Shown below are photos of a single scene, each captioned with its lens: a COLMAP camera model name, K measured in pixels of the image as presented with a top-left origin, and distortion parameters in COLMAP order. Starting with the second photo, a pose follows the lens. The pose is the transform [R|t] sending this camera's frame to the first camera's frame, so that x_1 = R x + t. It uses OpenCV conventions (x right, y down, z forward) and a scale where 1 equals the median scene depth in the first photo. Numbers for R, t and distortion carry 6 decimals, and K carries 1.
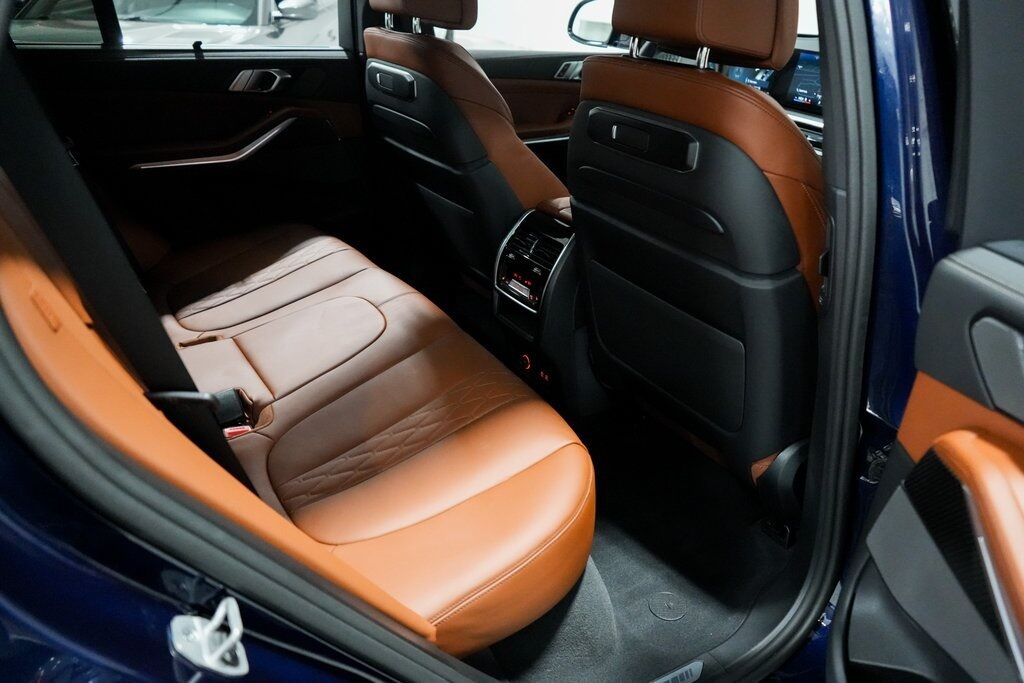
lens RADIAL K [[829.5, 0, 511.0], [0, 829.5, 341.2], [0, 0, 1]] dist [-0.001872, 0.010229]
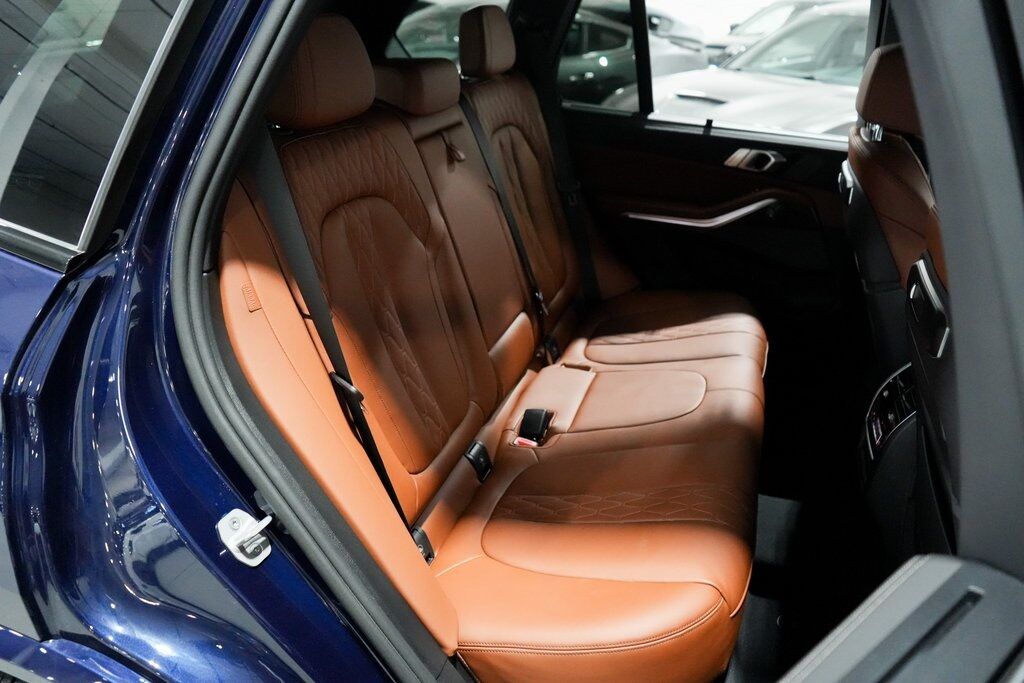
lens RADIAL K [[829.5, 0, 510.0], [0, 829.5, 340.8], [0, 0, 1]] dist [-0.001872, 0.010229]
pose [[0.651786, 0.306772, -0.693589, 0.321097], [-0.336448, 0.936581, 0.098076, -0.101115], [0.679690, 0.169433, 0.713663, 0.067991]]
